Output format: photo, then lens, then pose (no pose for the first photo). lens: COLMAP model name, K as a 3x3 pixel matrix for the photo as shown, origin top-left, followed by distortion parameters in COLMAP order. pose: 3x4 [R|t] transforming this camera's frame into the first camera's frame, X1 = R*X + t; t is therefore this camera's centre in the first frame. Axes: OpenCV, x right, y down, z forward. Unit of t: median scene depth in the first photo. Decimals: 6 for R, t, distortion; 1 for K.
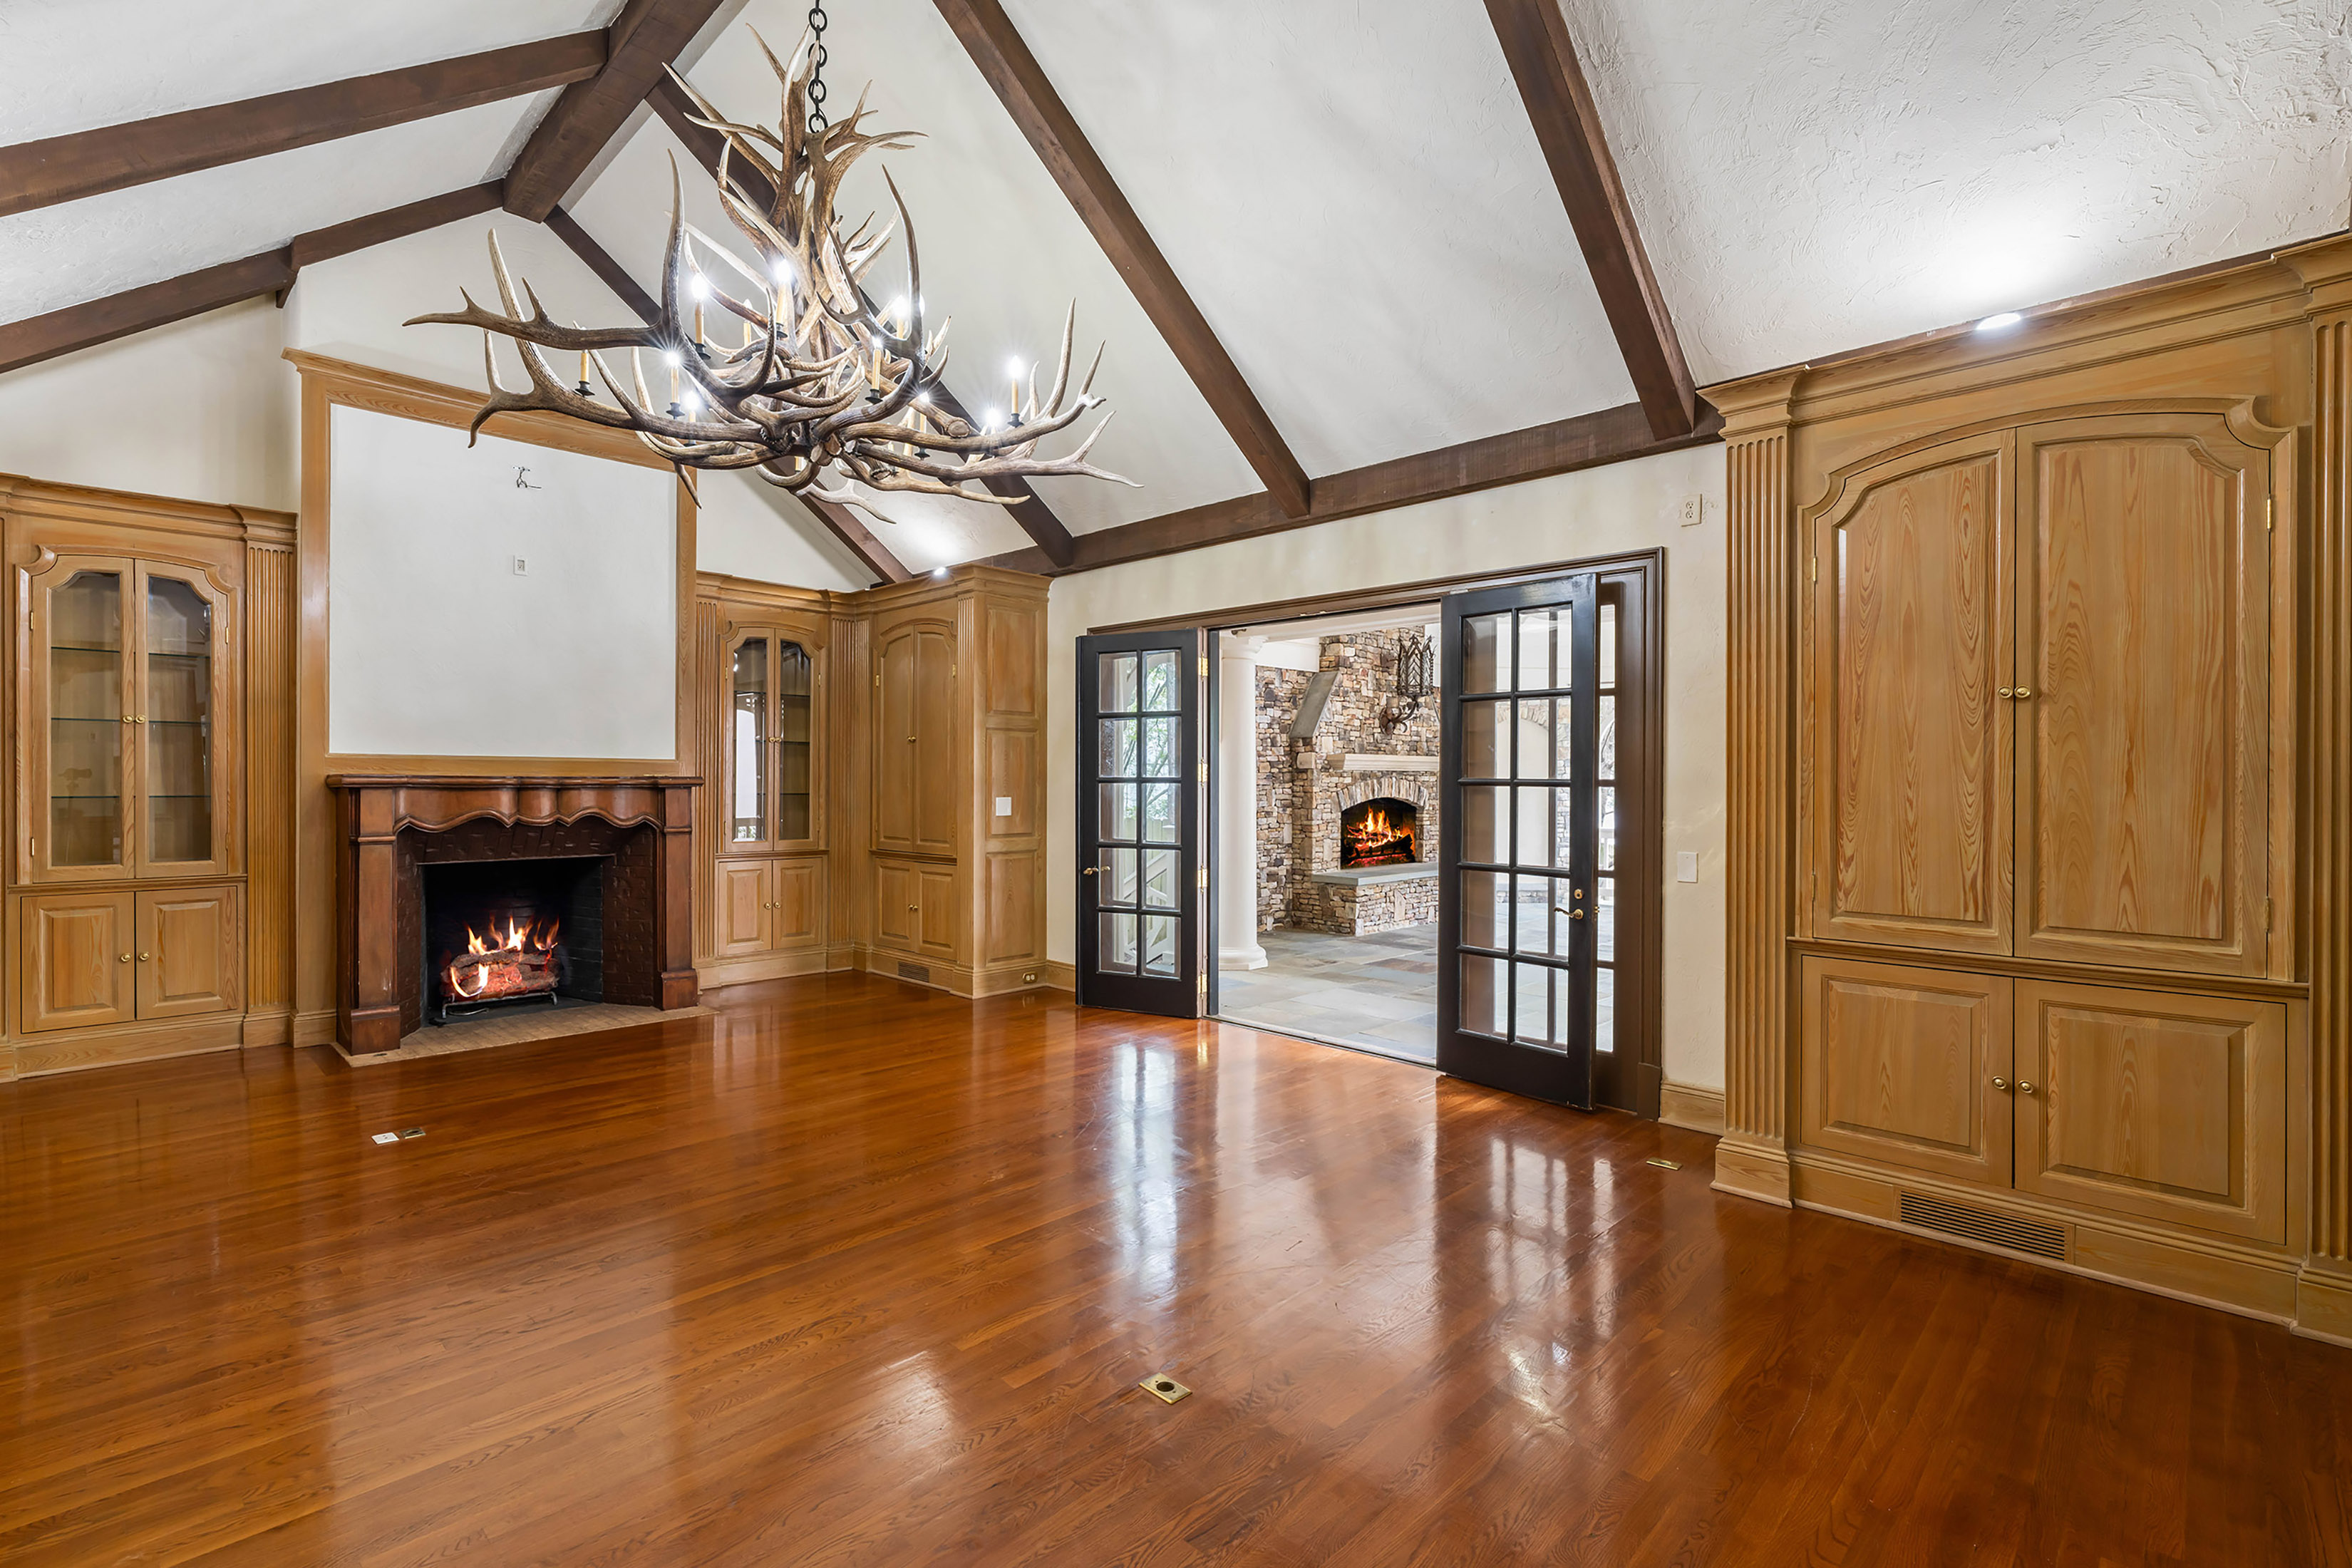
lens RADIAL K [[1072.0, 0, 1155.9], [0, 1072.0, 791.9], [0, 0, 1]] dist [0.000695, 0.000550]
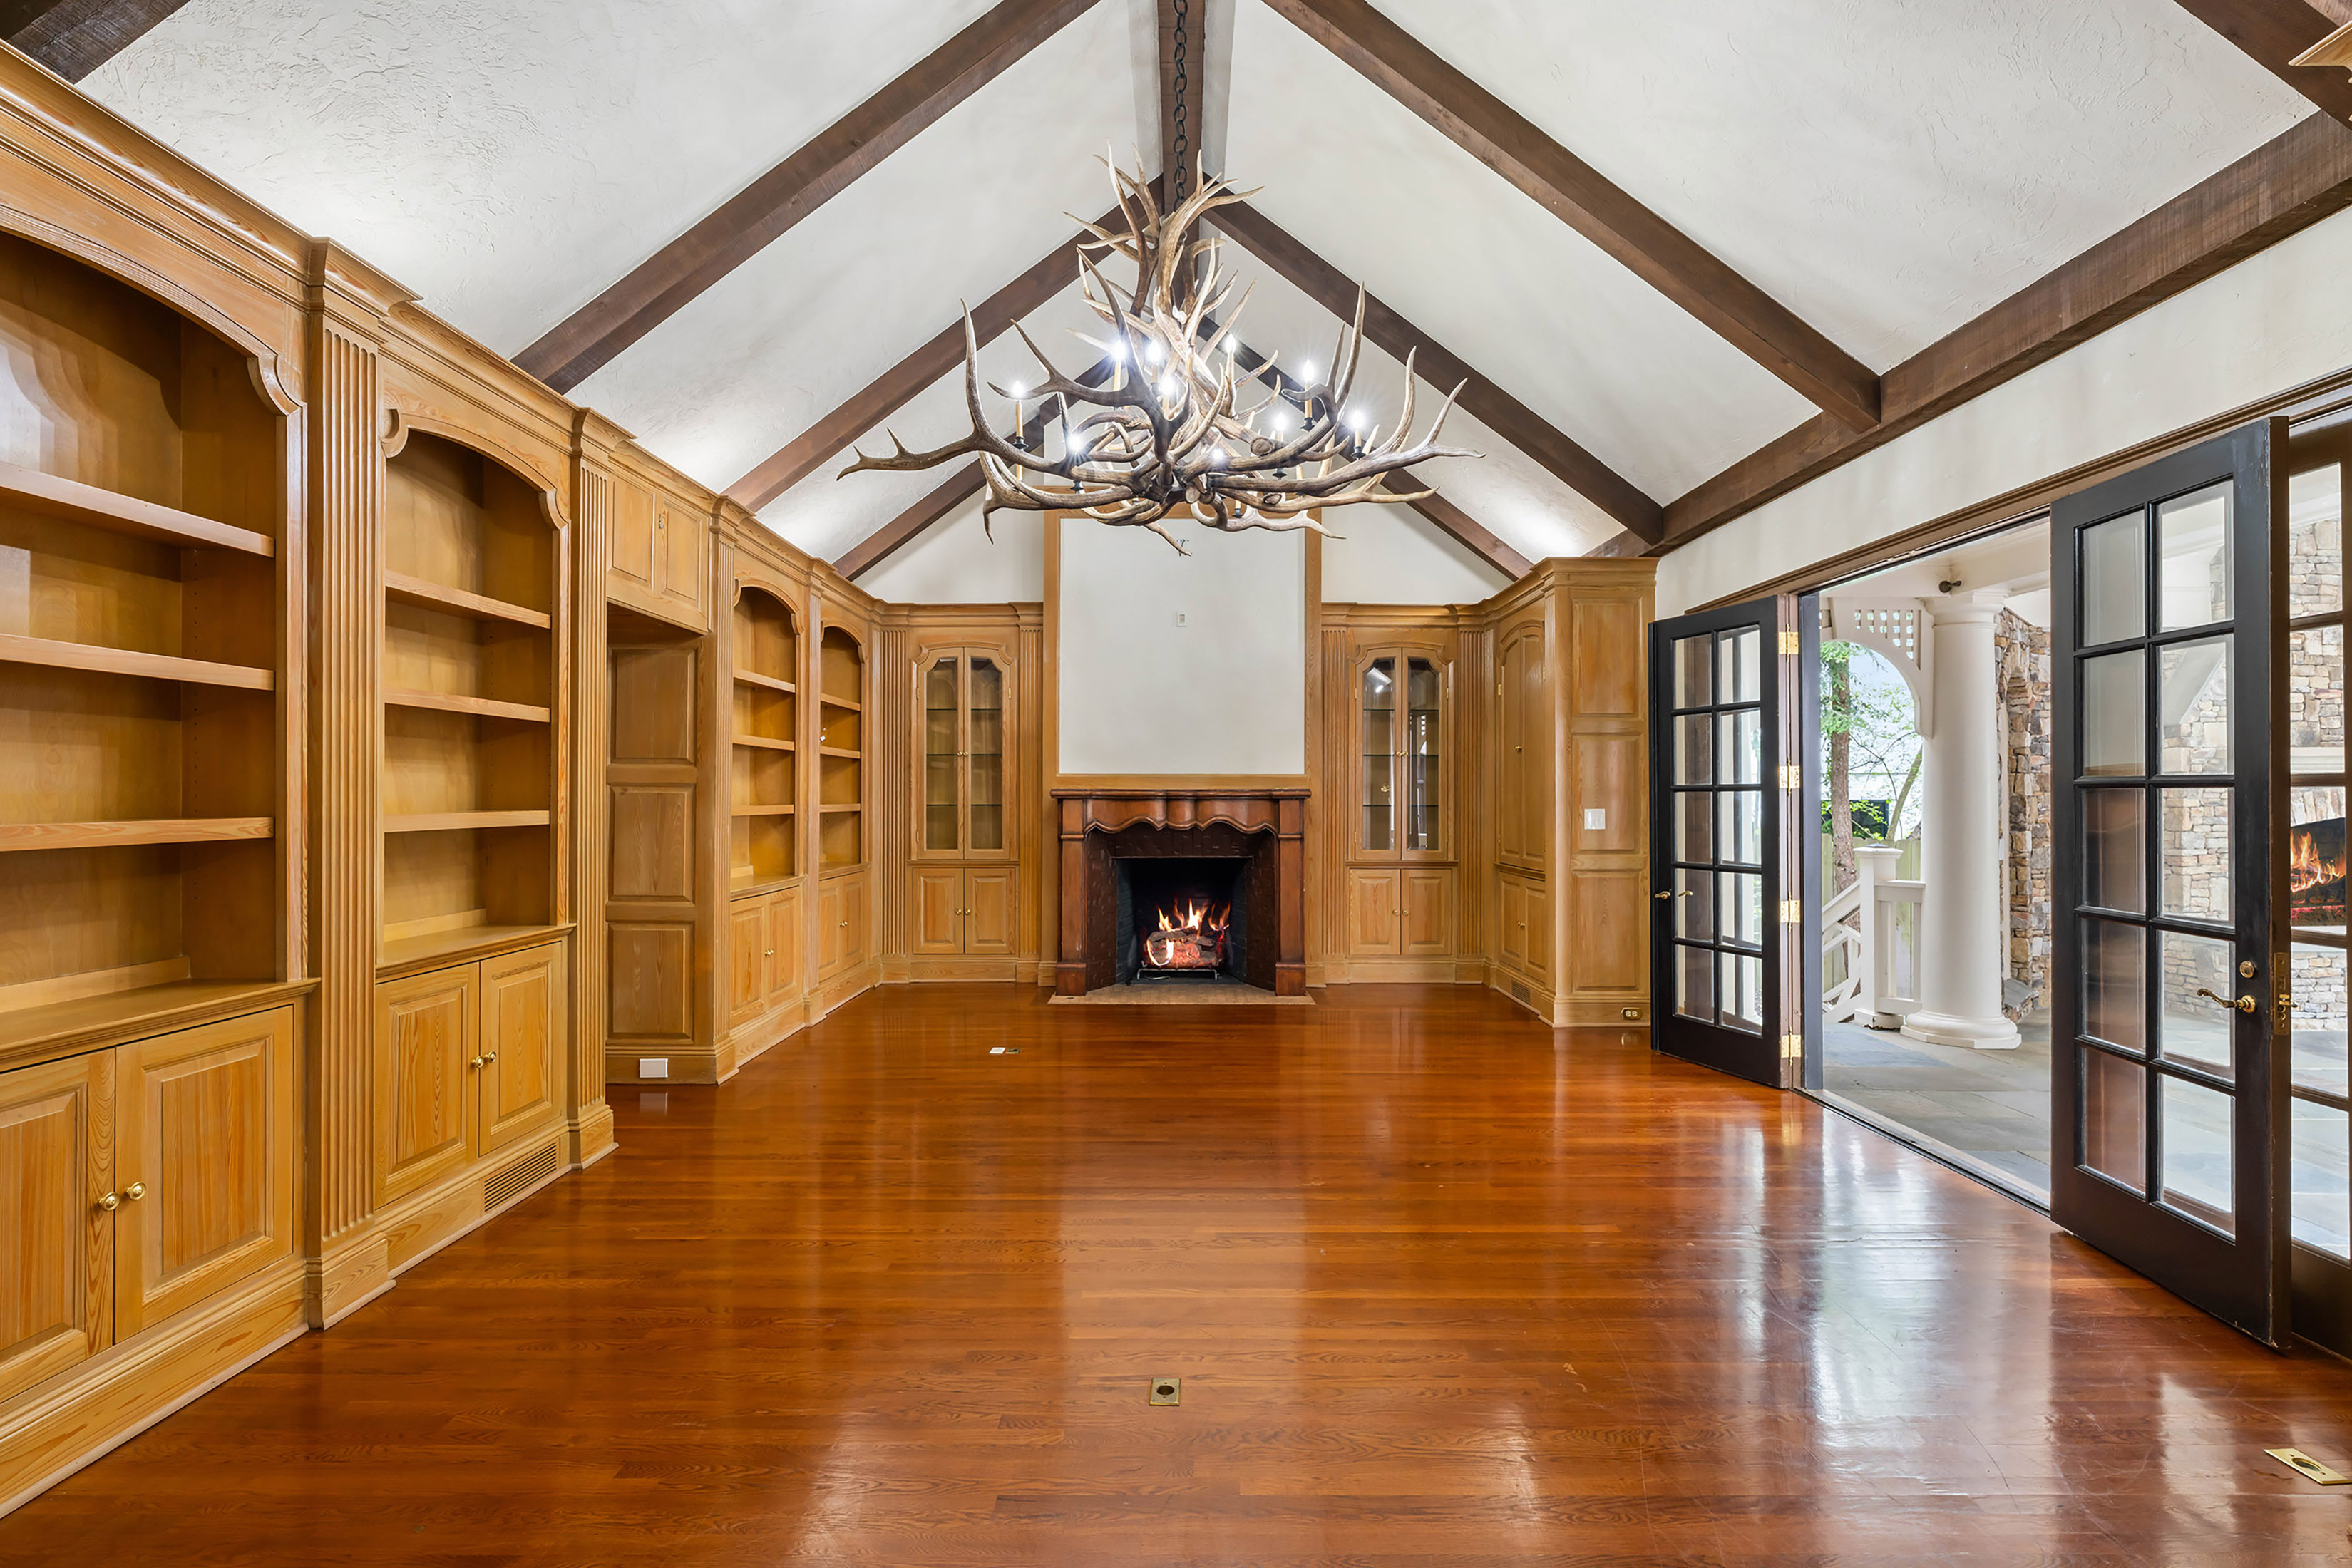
lens RADIAL K [[1071.8, 0, 1150.8], [0, 1071.8, 797.4], [0, 0, 1]] dist [0.000695, 0.000550]
pose [[0.706287, -0.003663, -0.707917, 0.265524], [-0.004013, 0.999950, -0.009177, 0.005791], [0.707915, 0.009323, 0.706236, 0.109294]]
